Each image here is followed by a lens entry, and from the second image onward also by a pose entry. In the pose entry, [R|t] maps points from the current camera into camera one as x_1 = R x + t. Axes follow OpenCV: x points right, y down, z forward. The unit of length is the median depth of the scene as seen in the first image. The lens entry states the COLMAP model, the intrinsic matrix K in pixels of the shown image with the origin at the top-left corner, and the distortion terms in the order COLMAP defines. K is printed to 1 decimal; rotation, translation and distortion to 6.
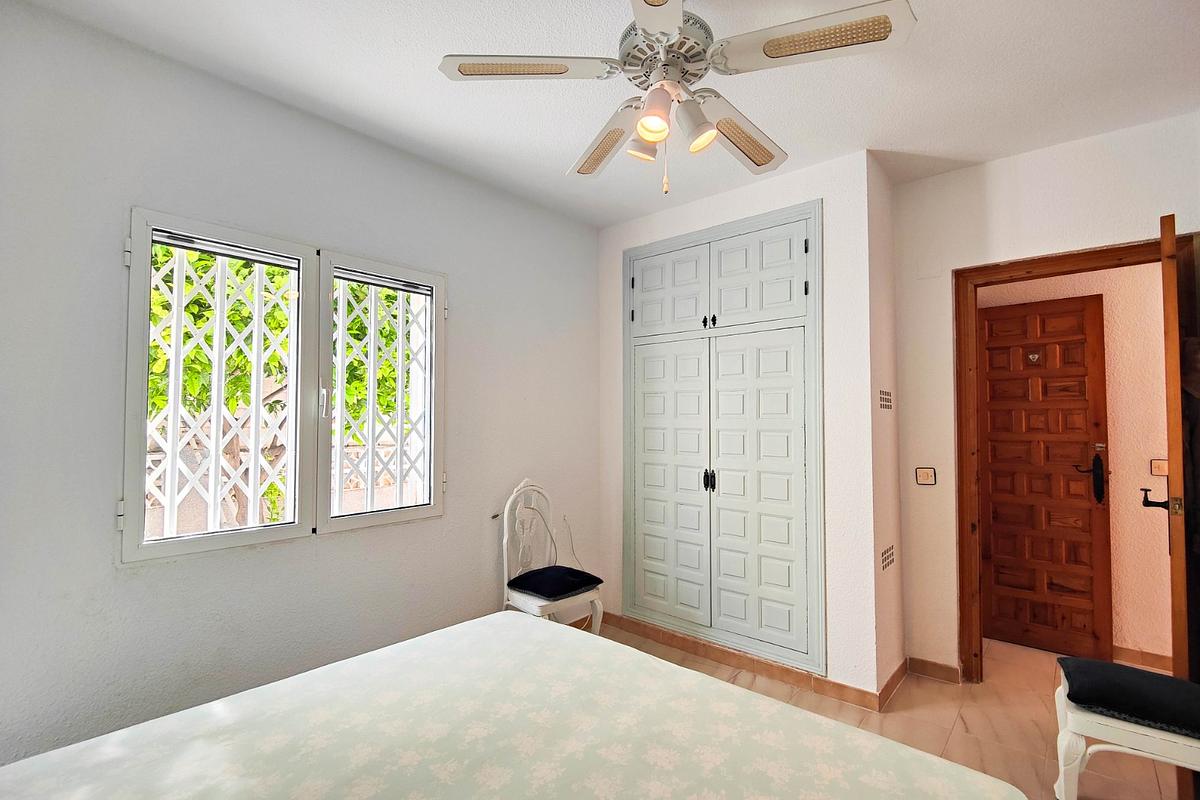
lens RADIAL K [[528.3, 0, 608.8], [0, 528.3, 401.7], [0, 0, 1]] dist [0.031102, -0.025806]
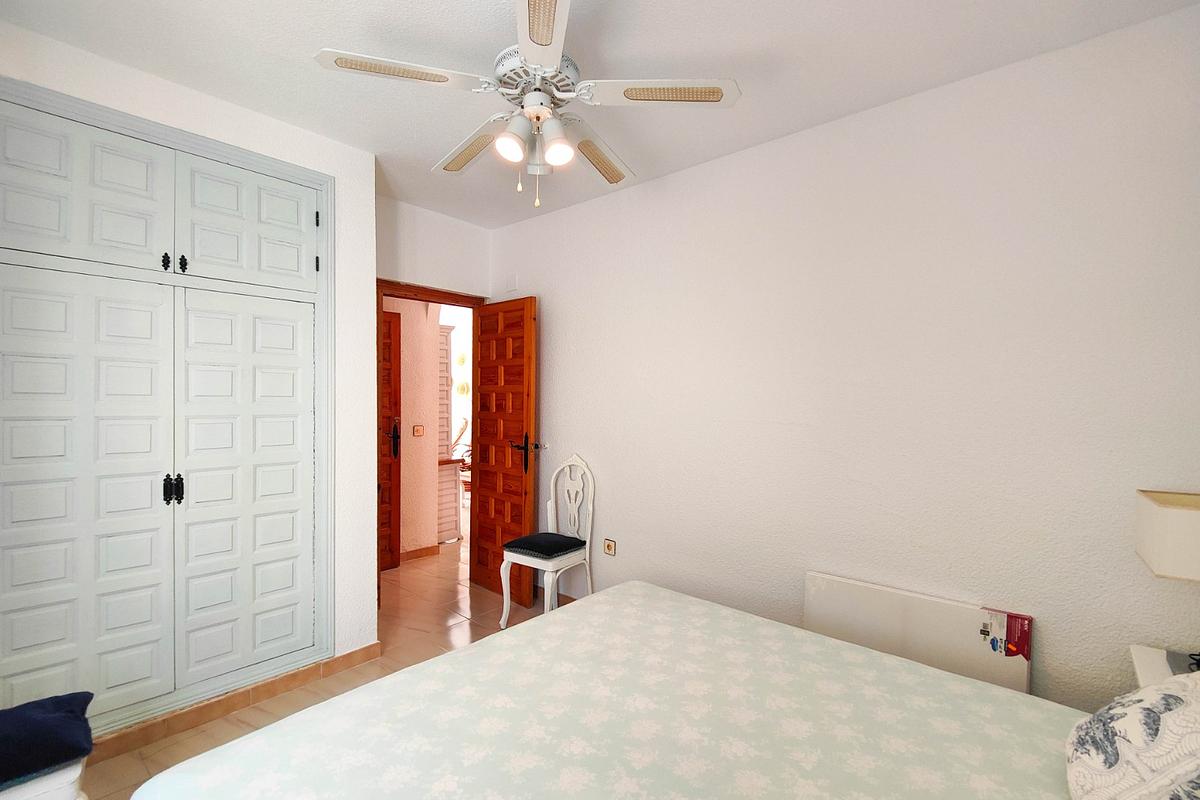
lens RADIAL K [[528.3, 0, 608.8], [0, 528.3, 401.7], [0, 0, 1]] dist [0.031102, -0.025806]
pose [[0.018069, -0.008879, 0.999797, -0.523323], [-0.046426, 0.998875, 0.009710, -0.002251], [-0.998758, -0.046592, 0.017637, 0.421641]]
